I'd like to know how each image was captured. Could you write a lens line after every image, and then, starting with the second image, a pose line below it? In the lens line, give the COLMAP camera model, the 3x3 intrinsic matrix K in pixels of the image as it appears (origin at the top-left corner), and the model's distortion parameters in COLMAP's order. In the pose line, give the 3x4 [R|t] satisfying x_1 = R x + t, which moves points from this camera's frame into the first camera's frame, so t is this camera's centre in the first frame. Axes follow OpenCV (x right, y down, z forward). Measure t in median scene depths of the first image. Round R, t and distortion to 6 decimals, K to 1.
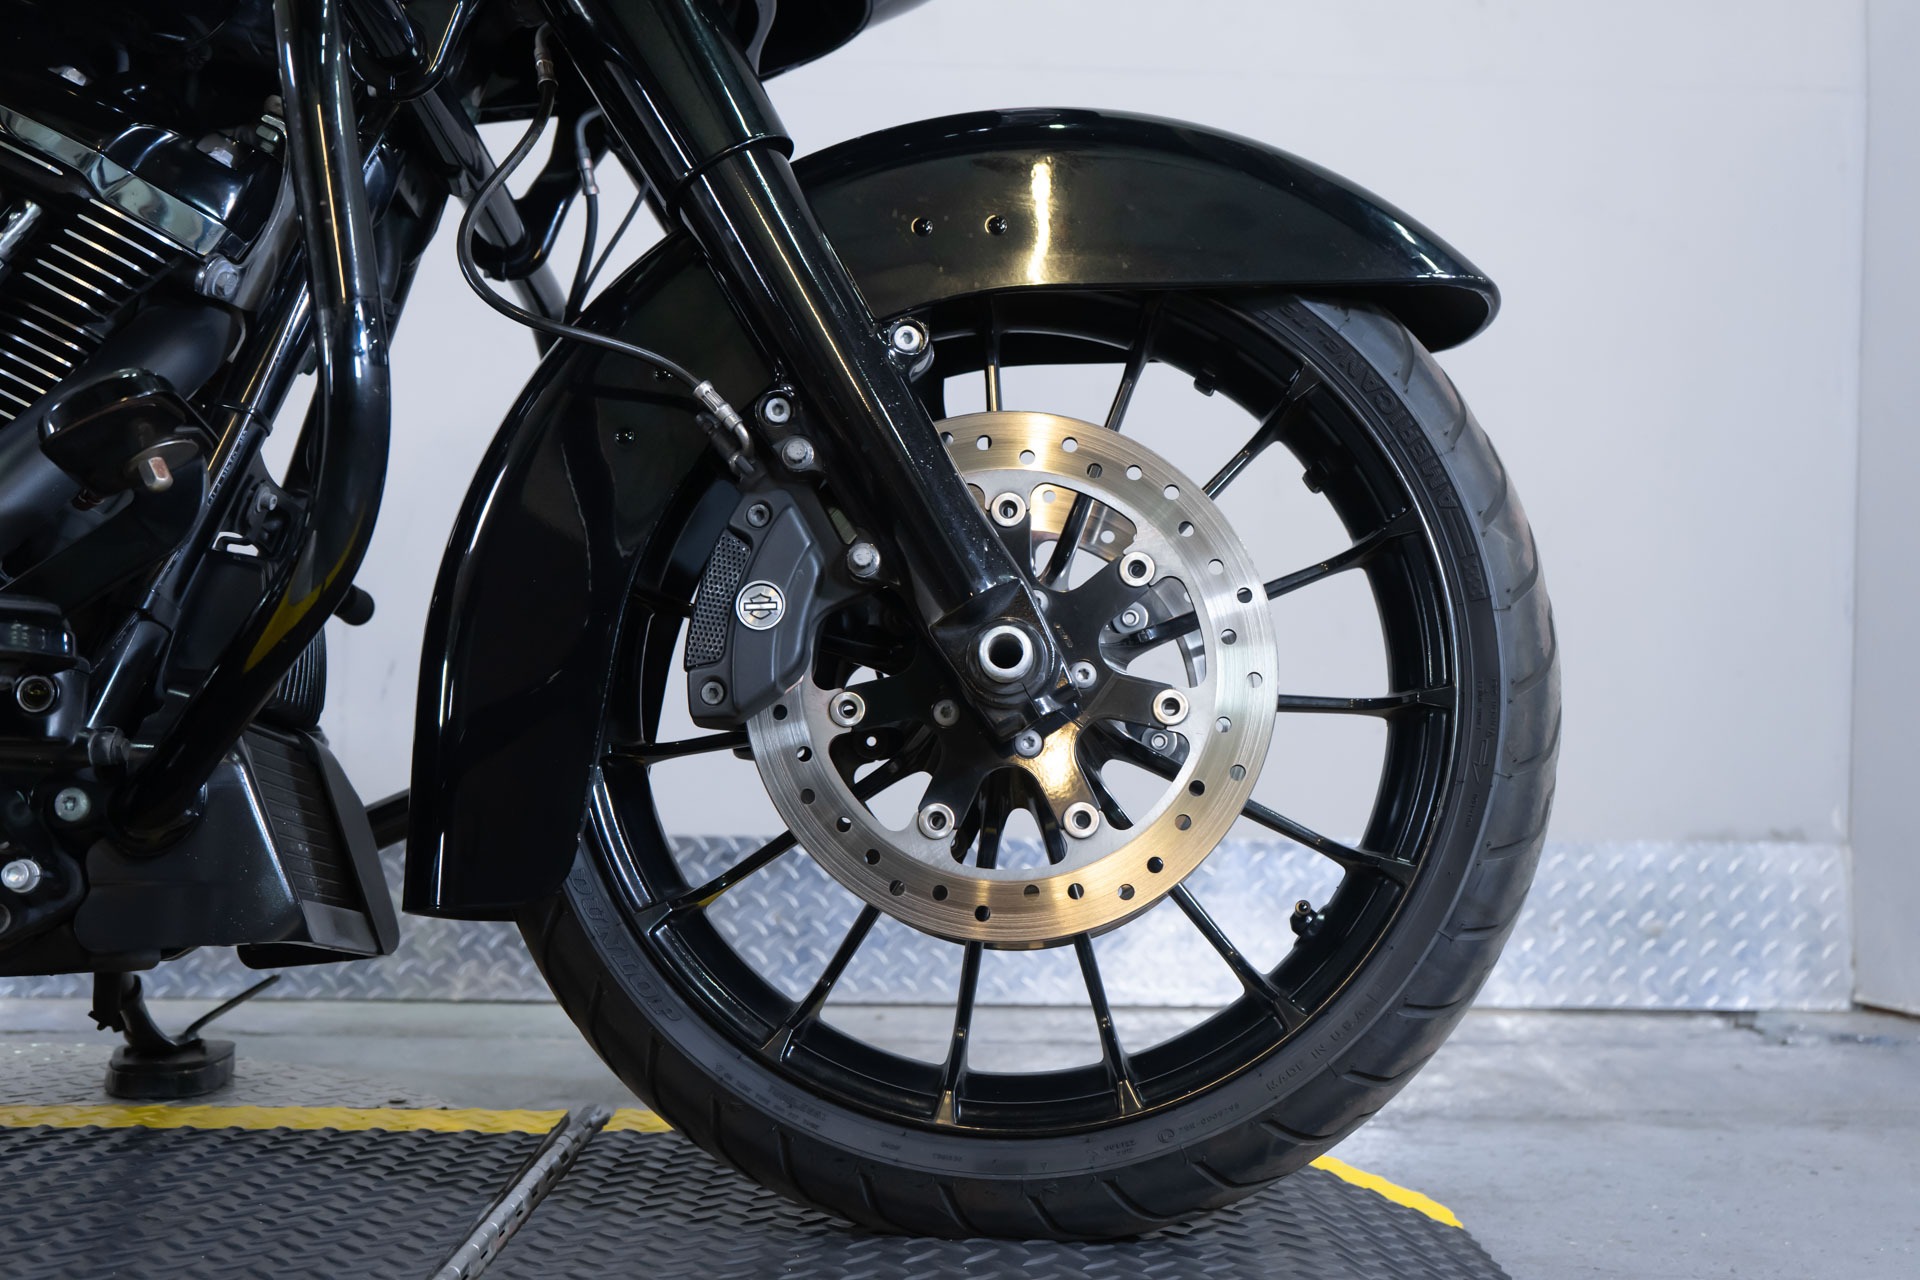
lens RADIAL K [[2492.3, 0, 976.9], [0, 2492.3, 632.0], [0, 0, 1]] dist [-0.004475, 0.000000]
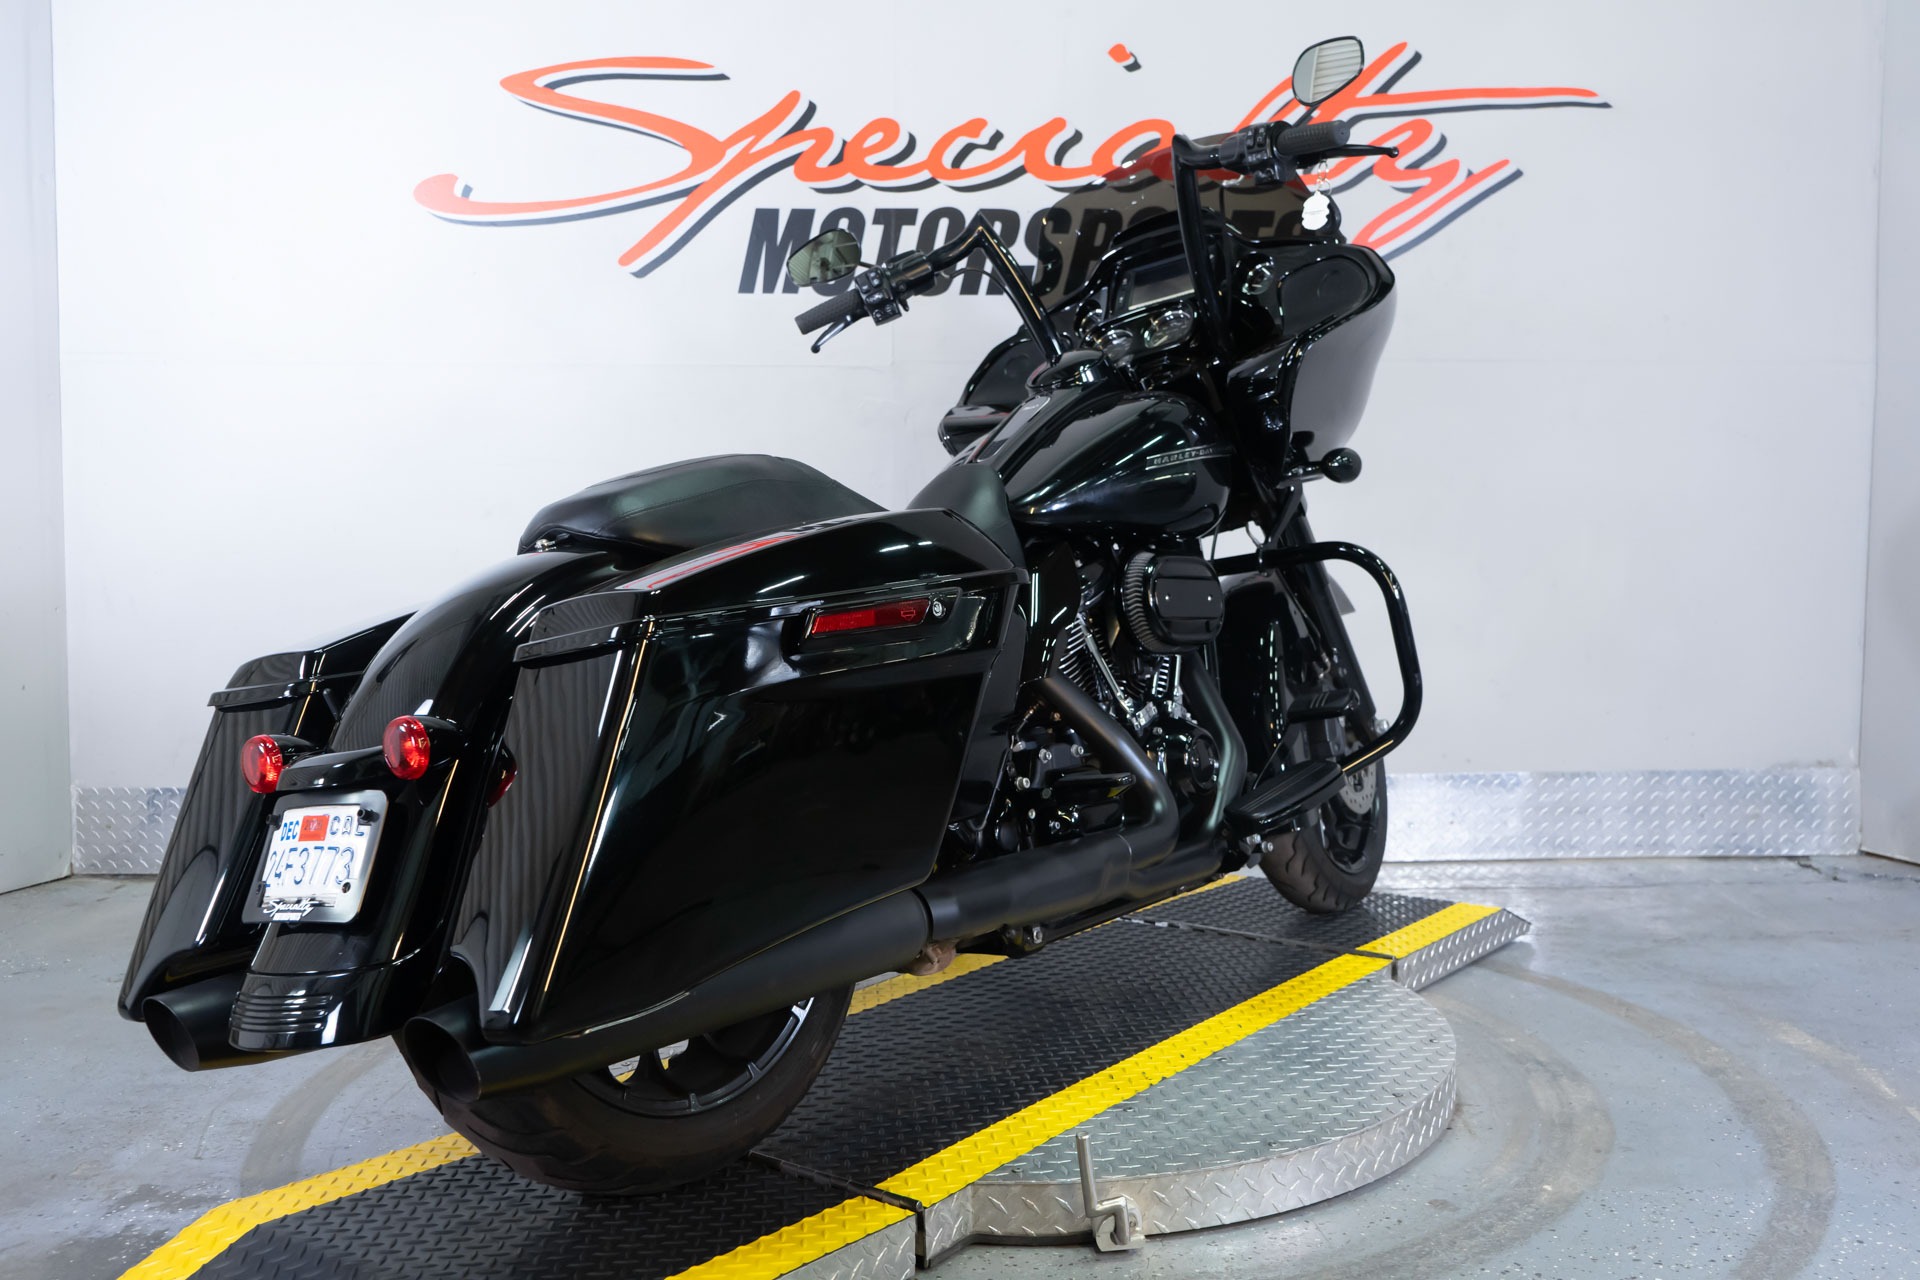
lens RADIAL K [[1799.4, 0, 992.6], [0, 1799.4, 648.7], [0, 0, 1]] dist [0.004293, 0.000000]
pose [[0.999745, -0.021801, 0.005920, -0.313728], [0.021162, 0.995502, 0.092347, -0.145358], [-0.007906, -0.092198, 0.995709, -0.347685]]
